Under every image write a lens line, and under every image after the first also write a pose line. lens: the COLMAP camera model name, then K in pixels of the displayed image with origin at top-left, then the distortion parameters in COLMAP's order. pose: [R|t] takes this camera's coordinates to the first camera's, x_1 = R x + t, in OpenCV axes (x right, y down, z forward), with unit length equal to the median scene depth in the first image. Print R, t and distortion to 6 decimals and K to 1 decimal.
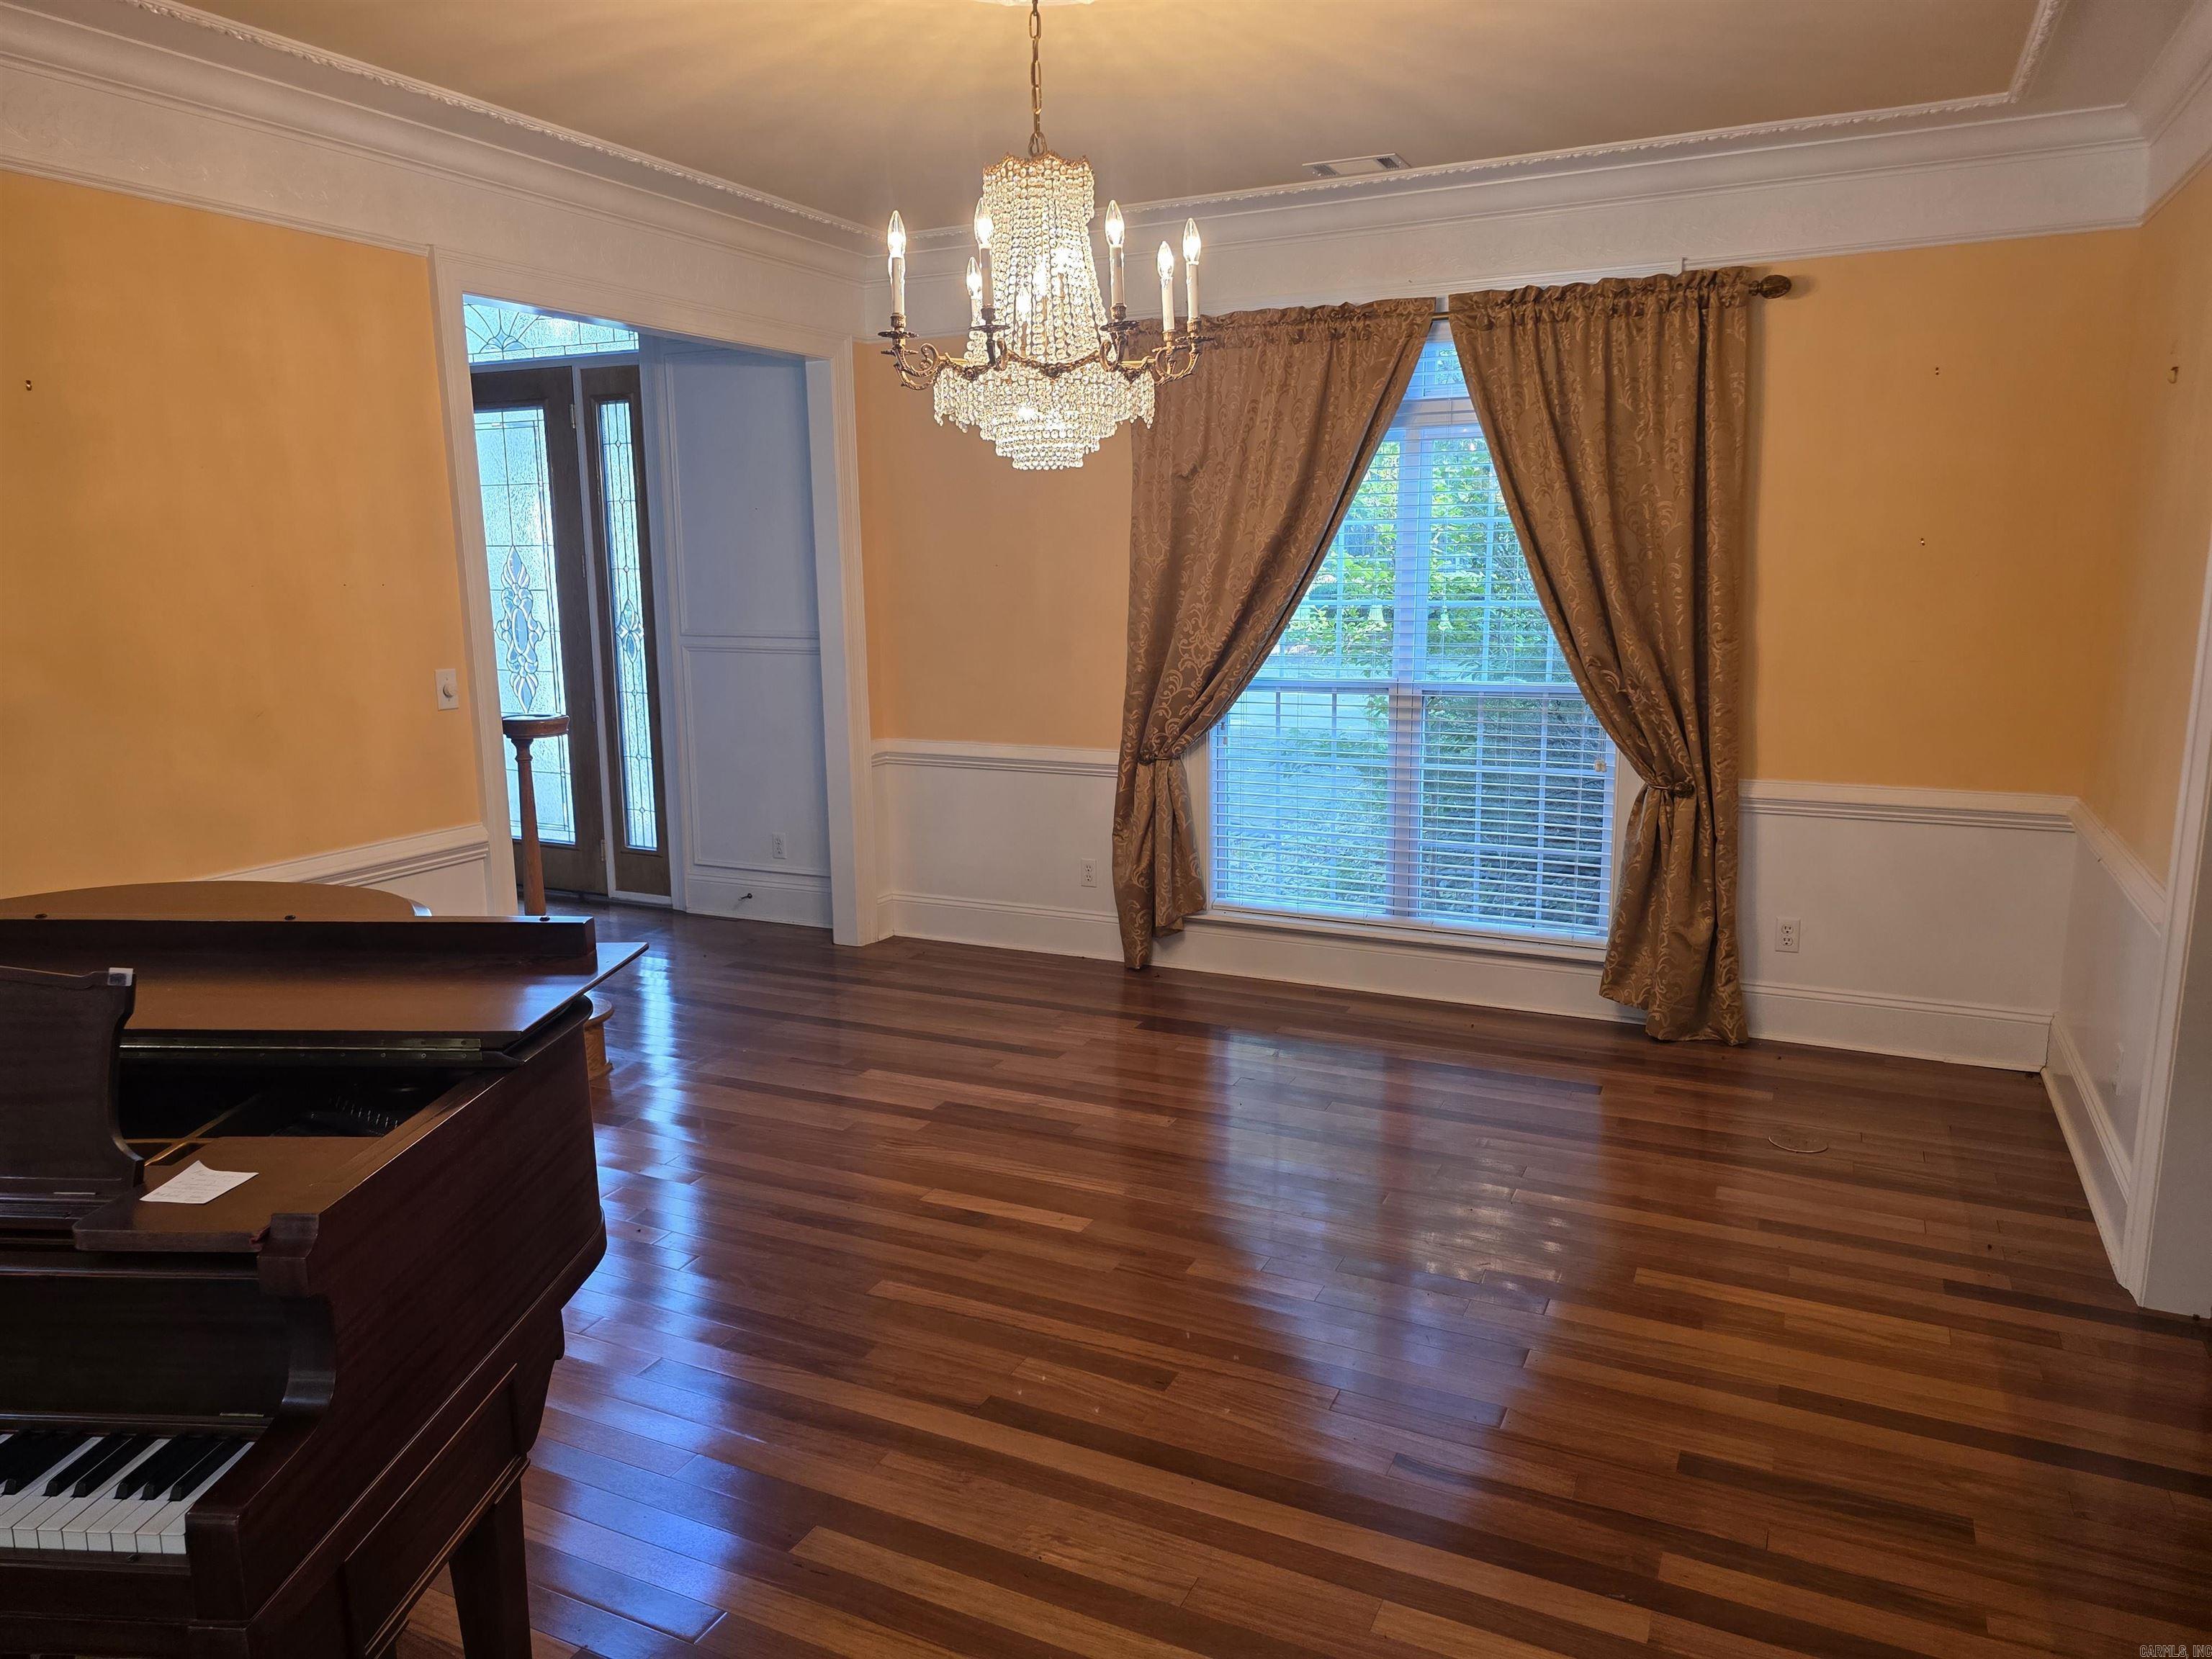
lens RADIAL K [[1486.9, 0, 1103.0], [0, 1486.9, 831.9], [0, 0, 1]] dist [0.002235, -0.009108]
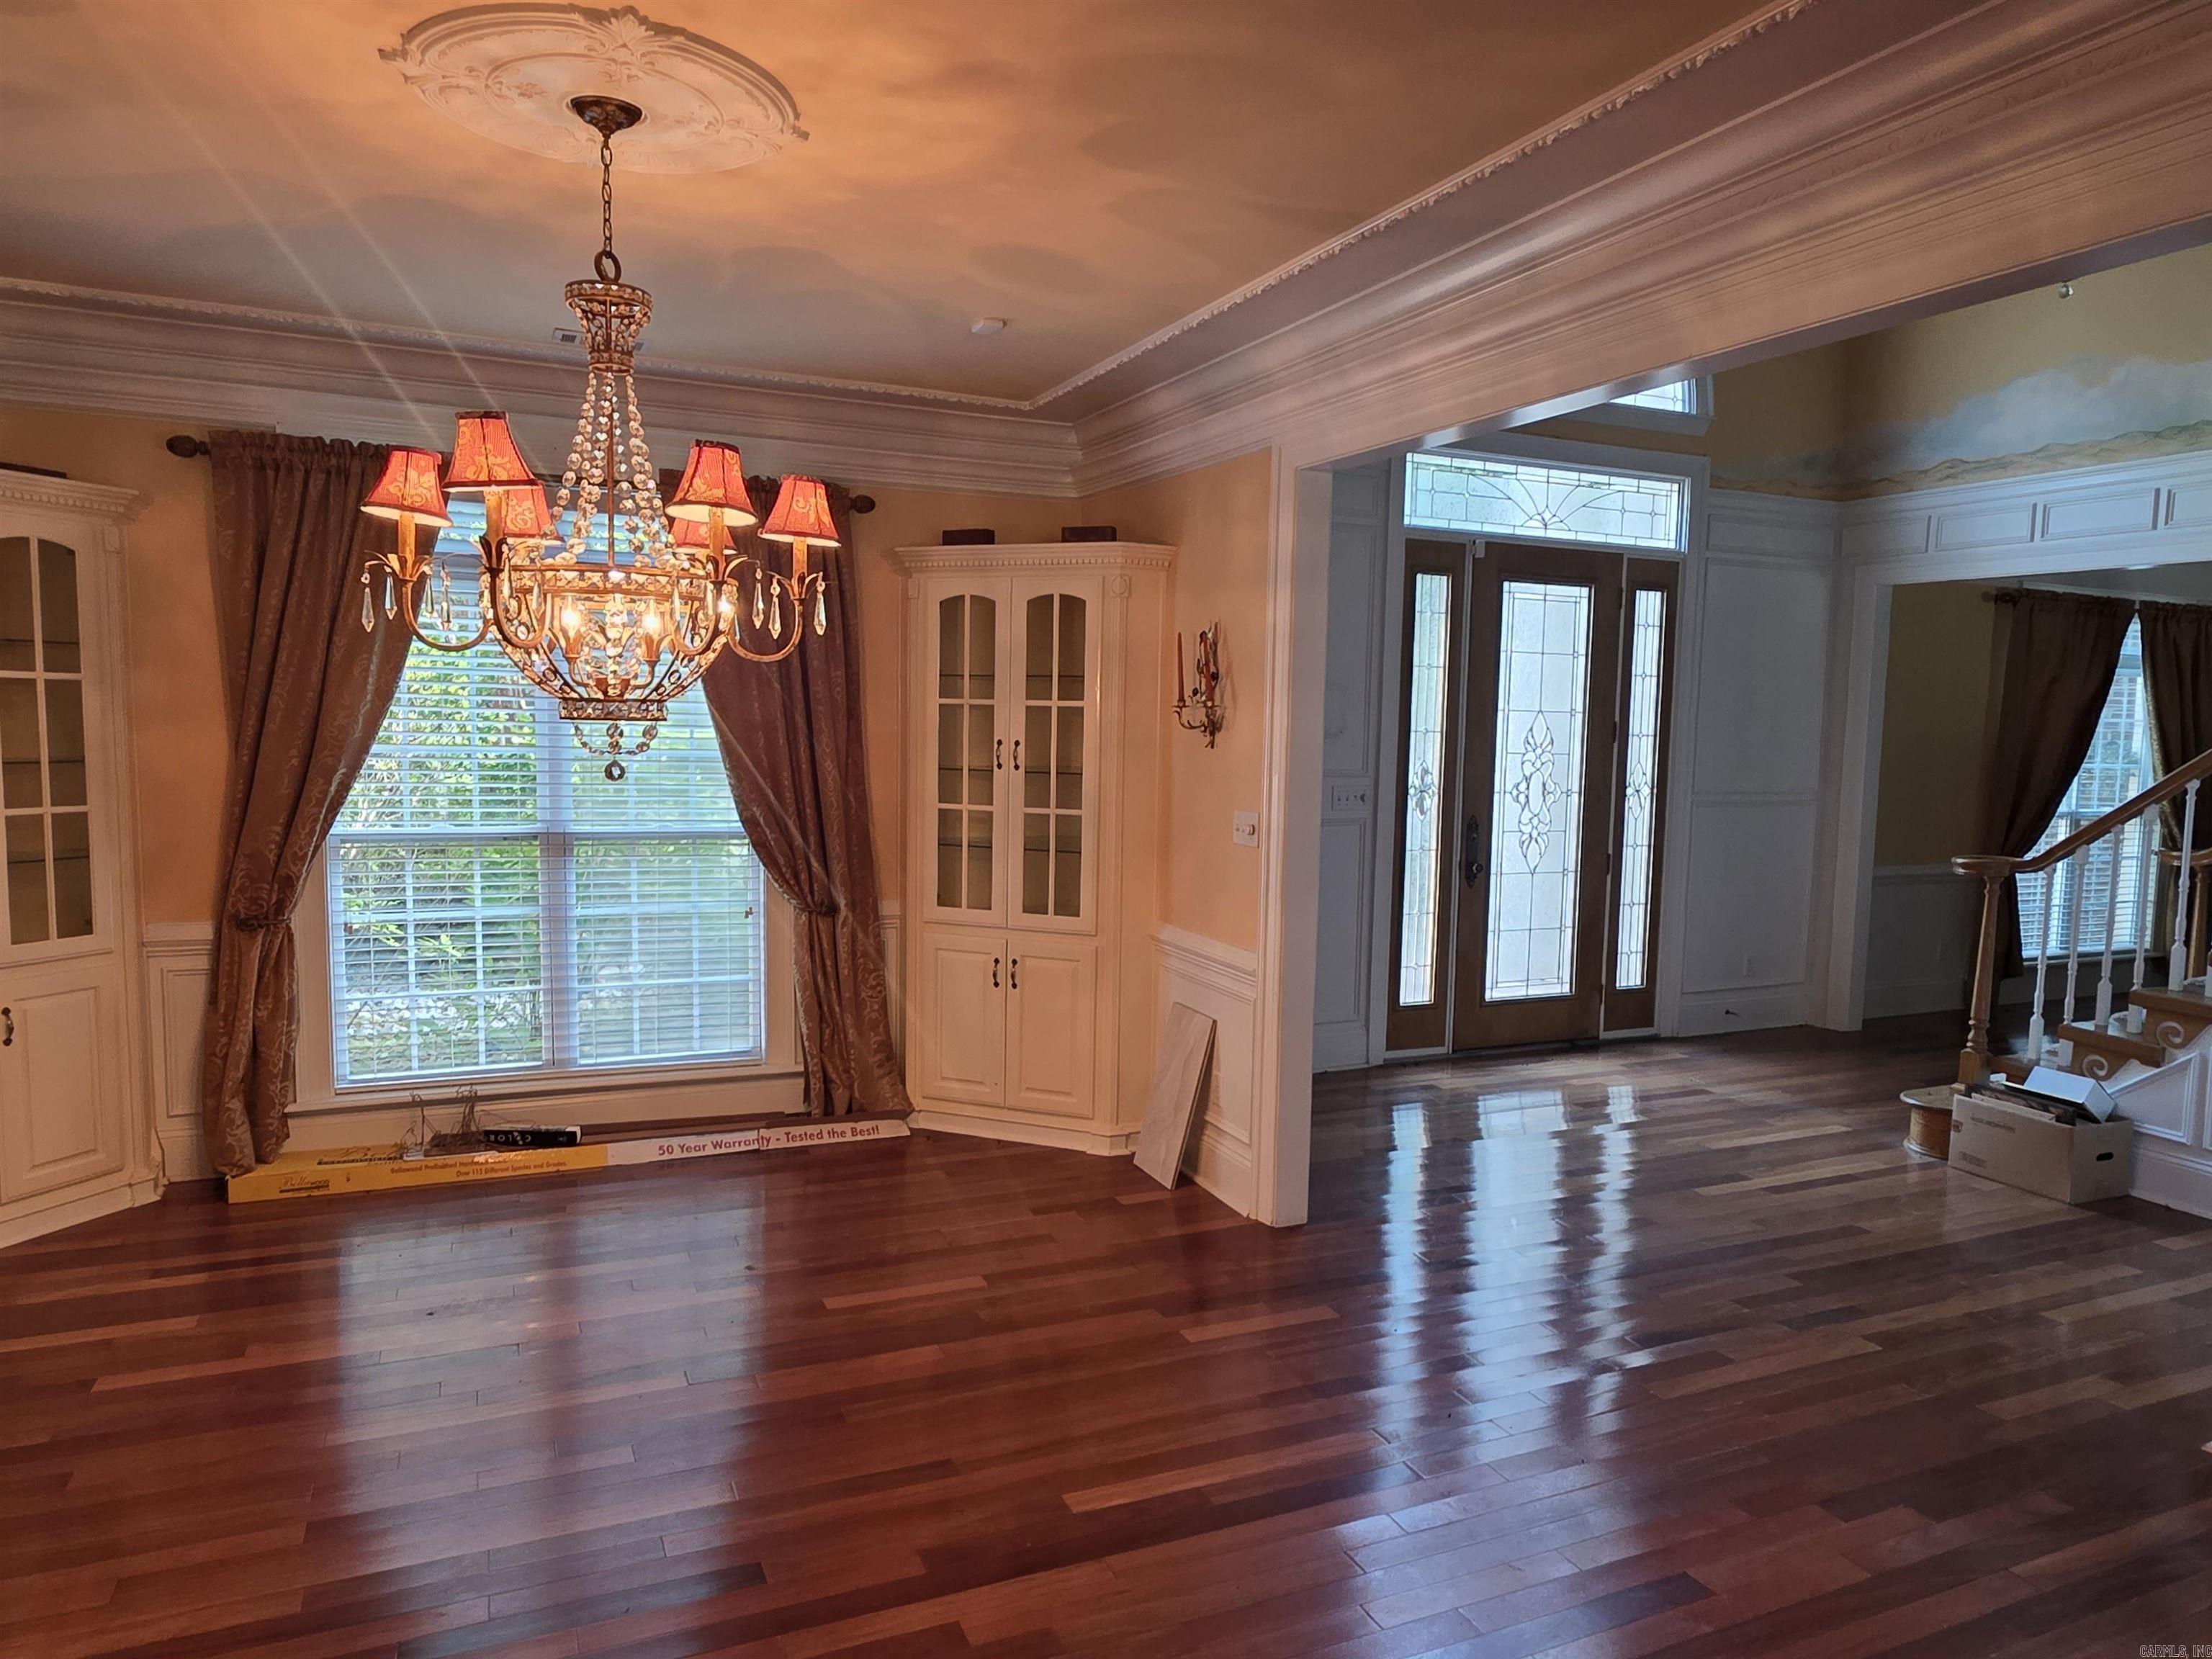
lens RADIAL K [[1360.9, 0, 1103.1], [0, 1360.9, 826.9], [0, 0, 1]] dist [0.000628, -0.000104]
pose [[0.633445, -0.043706, 0.772552, -1.330885], [0.119320, 0.991979, -0.041716, -0.111188], [-0.764533, 0.118605, 0.633579, 0.649399]]
